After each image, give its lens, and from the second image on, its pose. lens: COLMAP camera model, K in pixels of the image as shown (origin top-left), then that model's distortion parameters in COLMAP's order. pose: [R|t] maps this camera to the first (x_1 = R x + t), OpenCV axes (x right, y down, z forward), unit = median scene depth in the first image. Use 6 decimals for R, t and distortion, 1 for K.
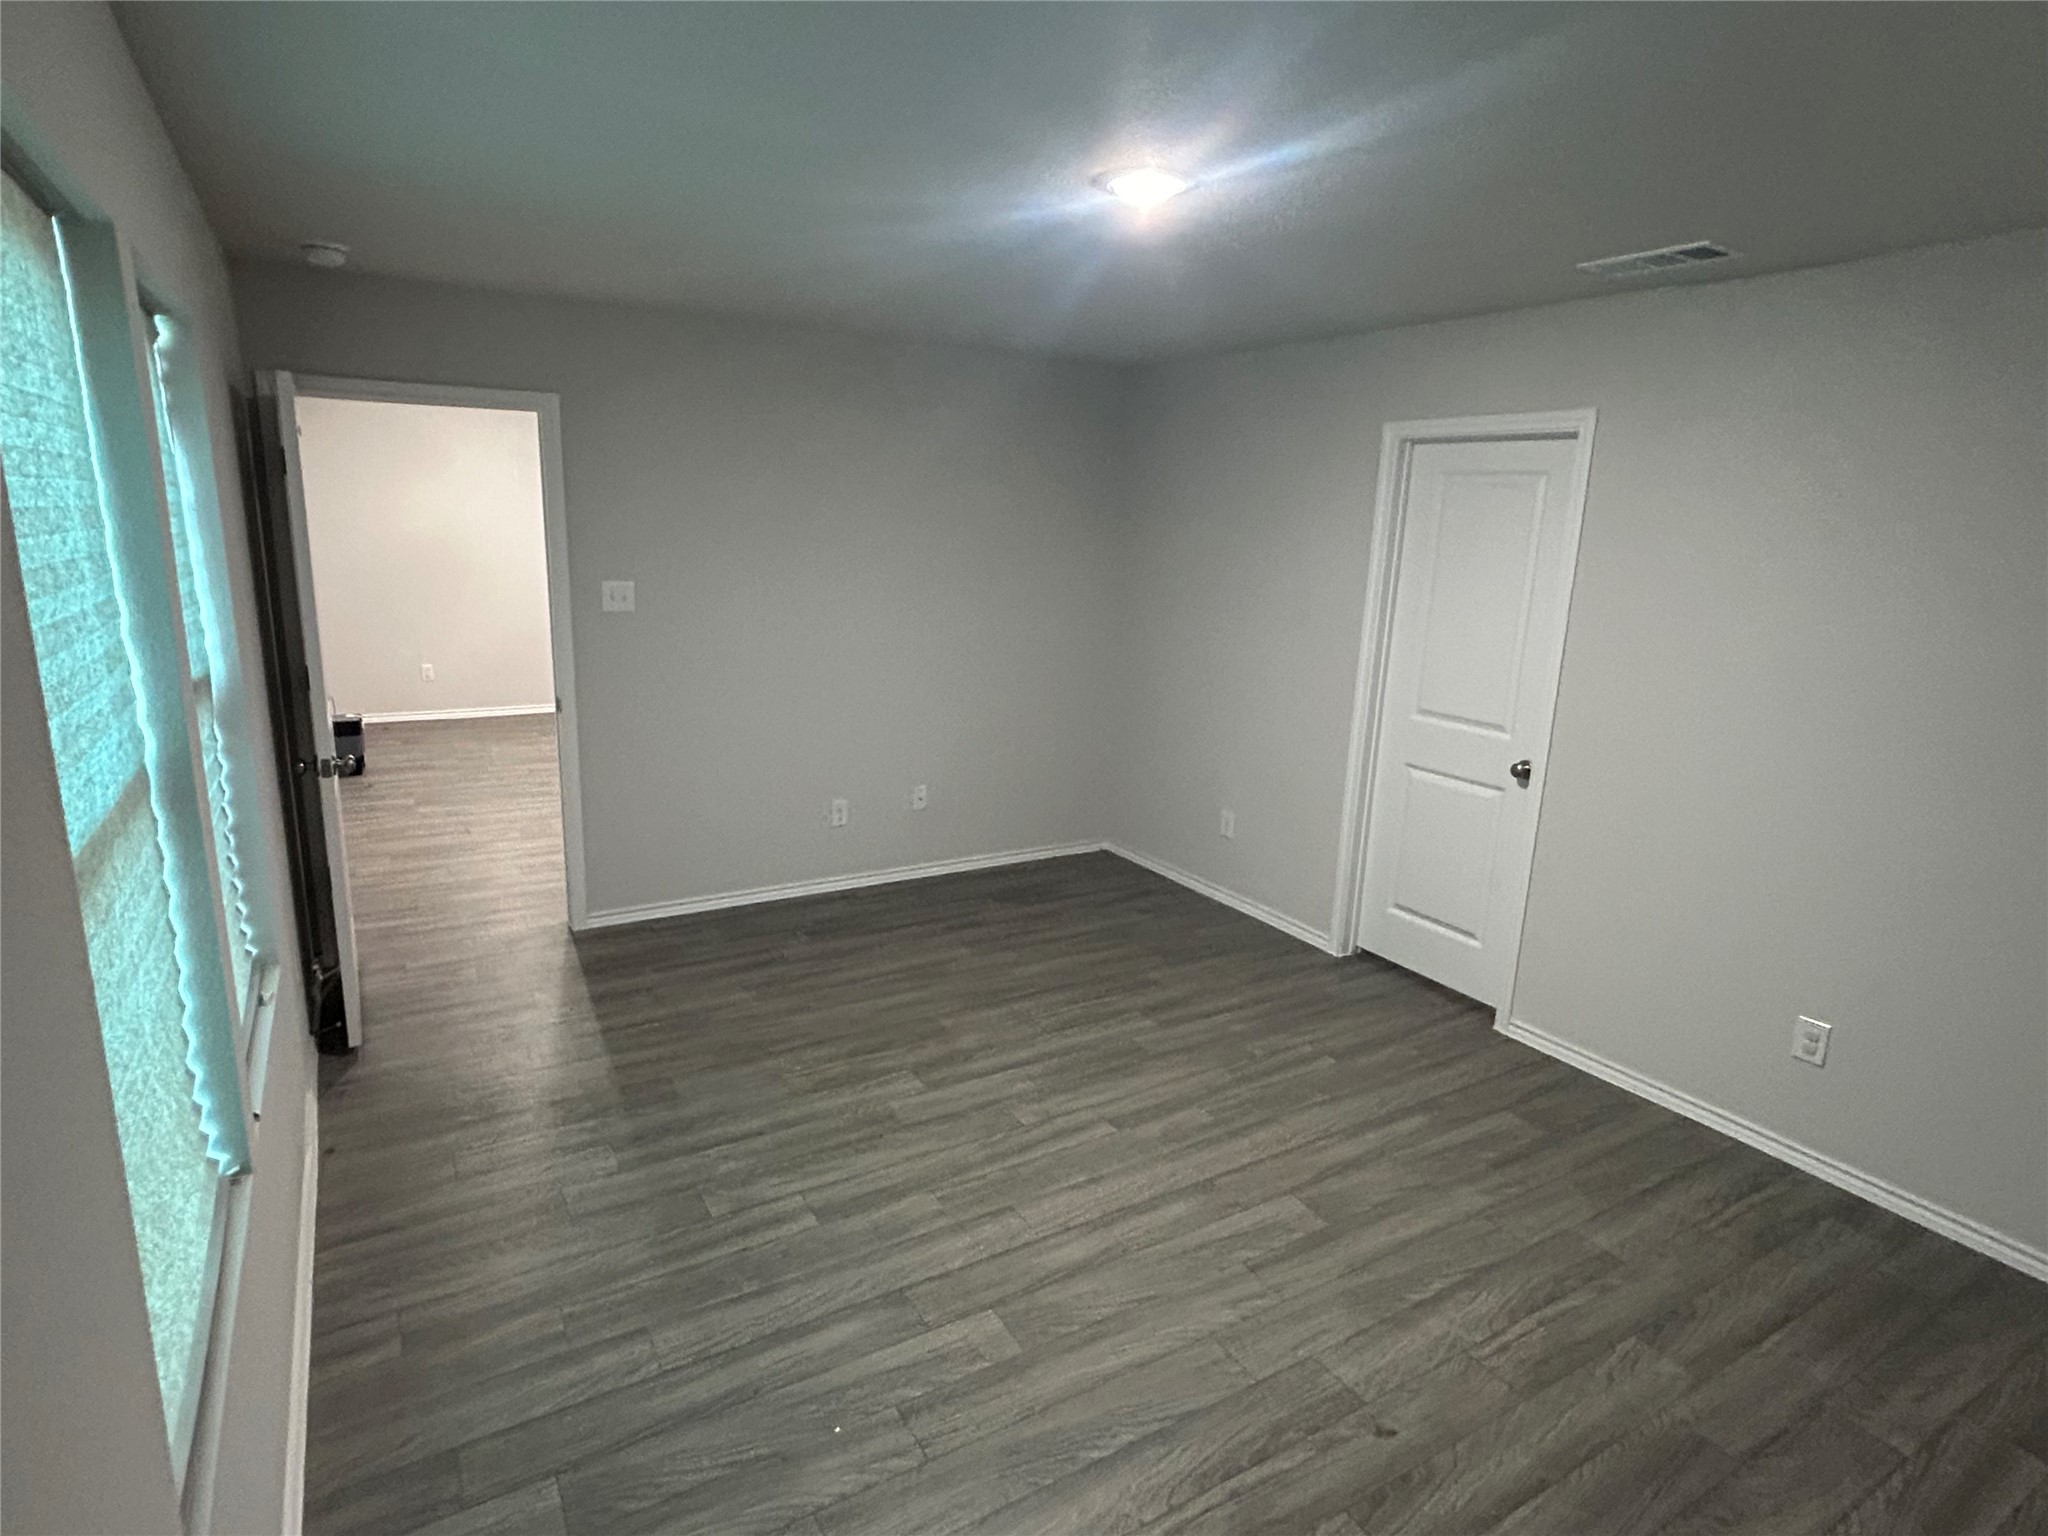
lens RADIAL K [[1131.1, 0, 1024.0], [0, 1131.1, 768.0], [0, 0, 1]] dist [-0.000040, 0.000147]
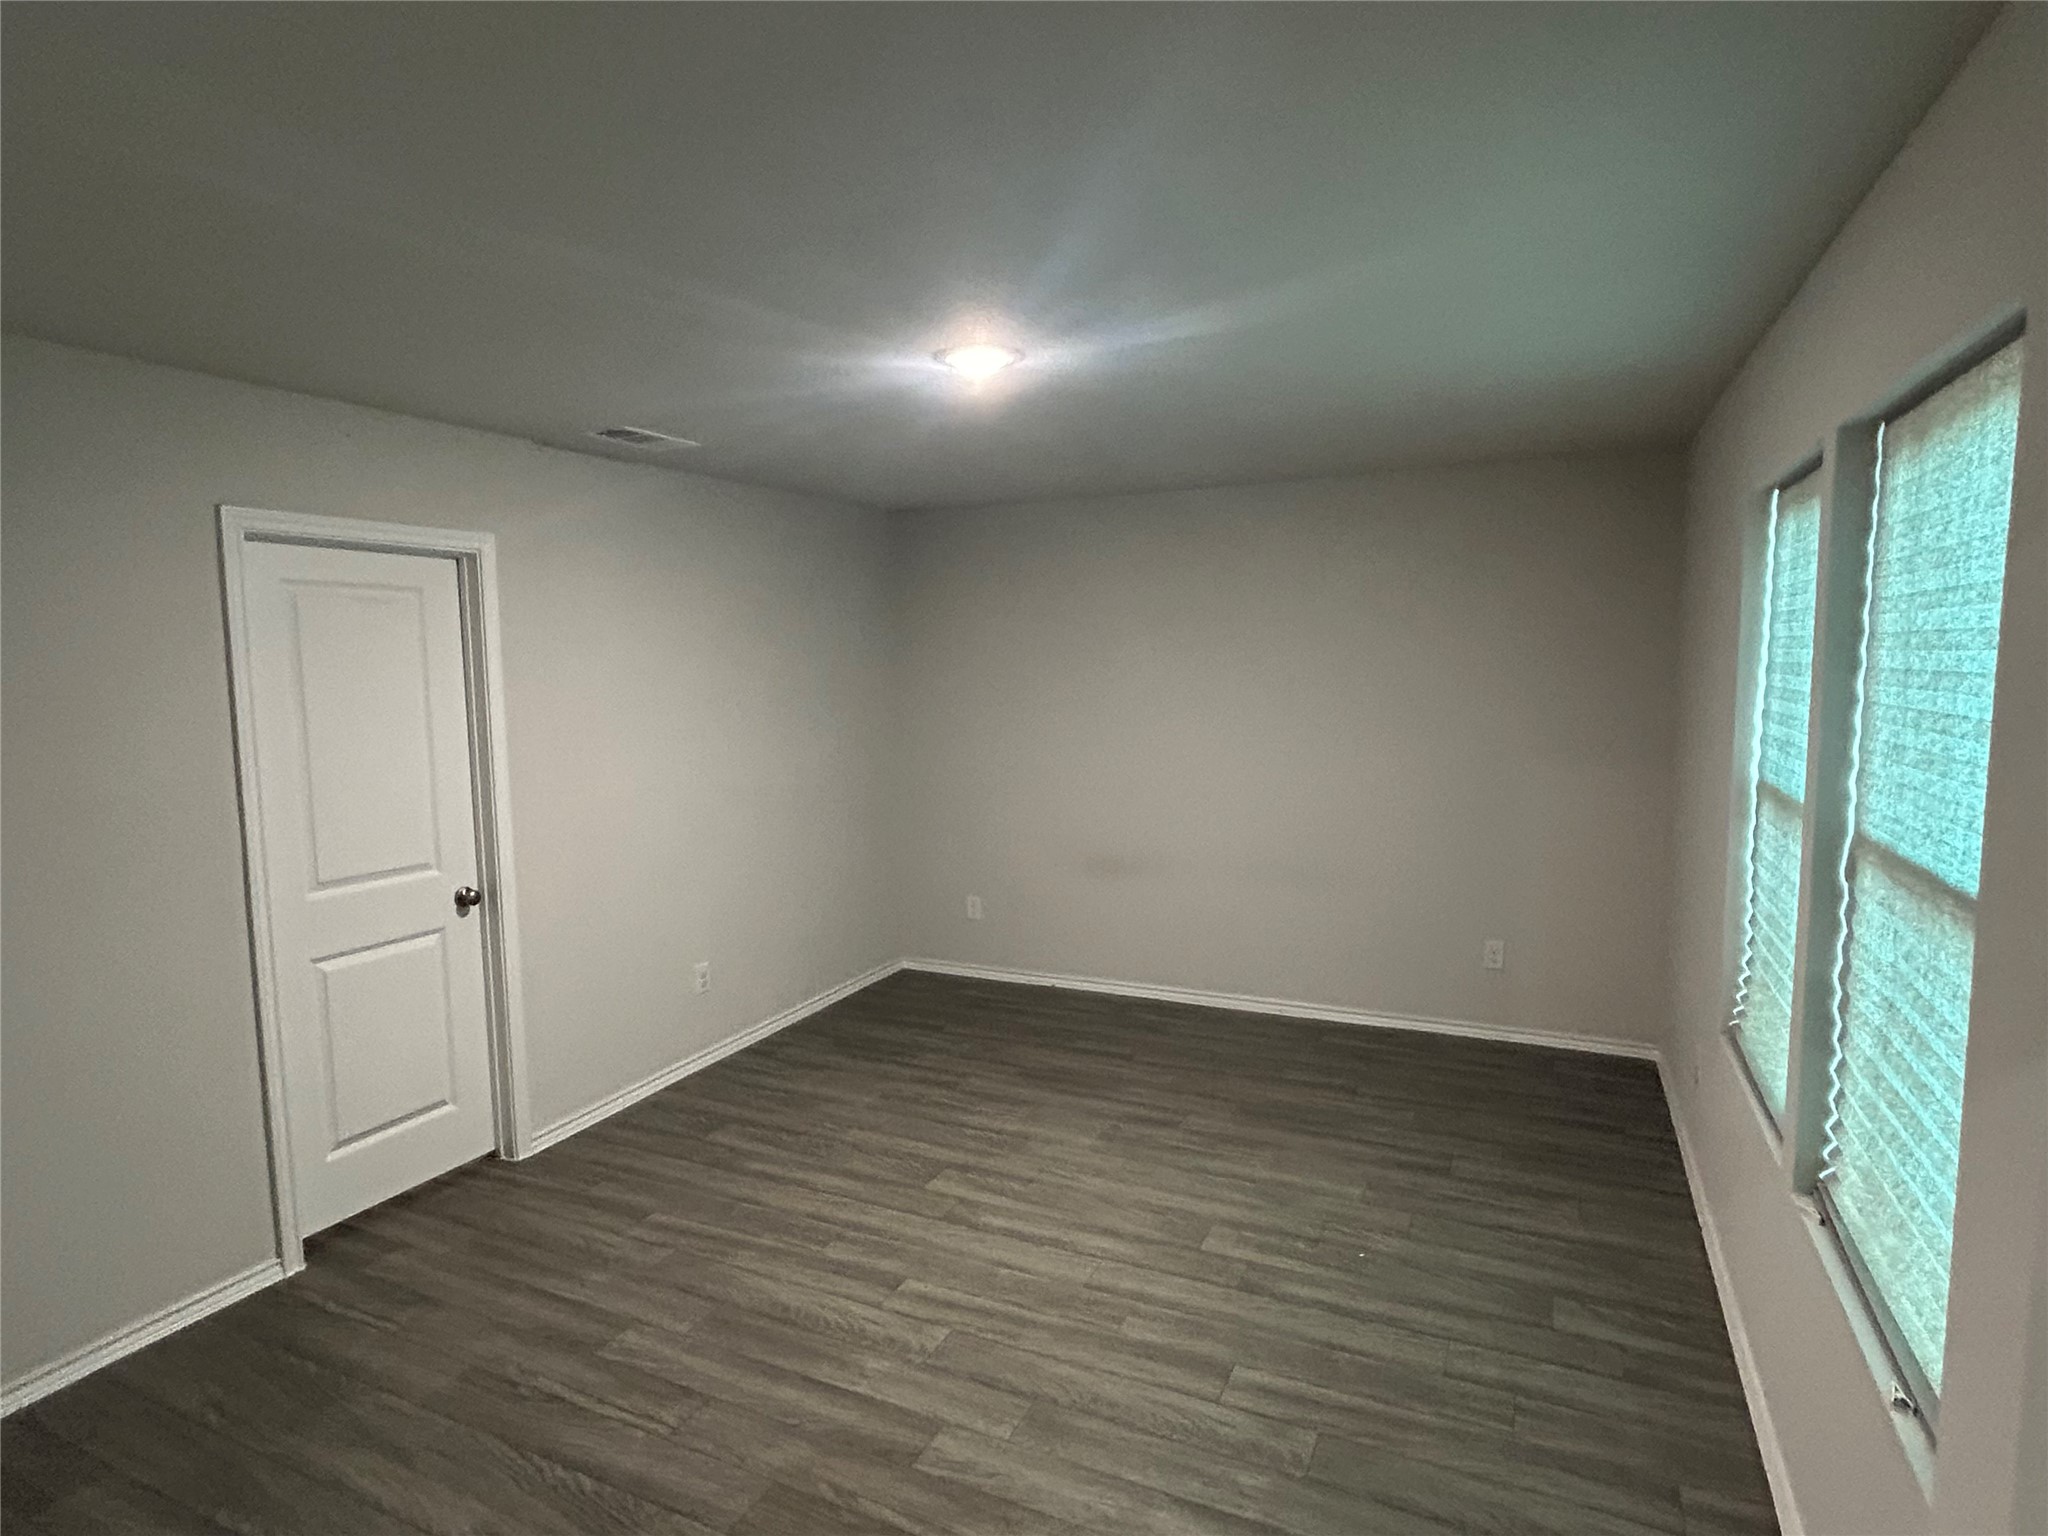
lens RADIAL K [[1131.1, 0, 1024.0], [0, 1131.1, 768.0], [0, 0, 1]] dist [-0.000040, 0.000147]
pose [[-0.562964, -0.105317, 0.819744, -0.753376], [0.179370, 0.952638, 0.245574, -0.320758], [-0.806783, 0.285287, -0.517410, 1.386165]]
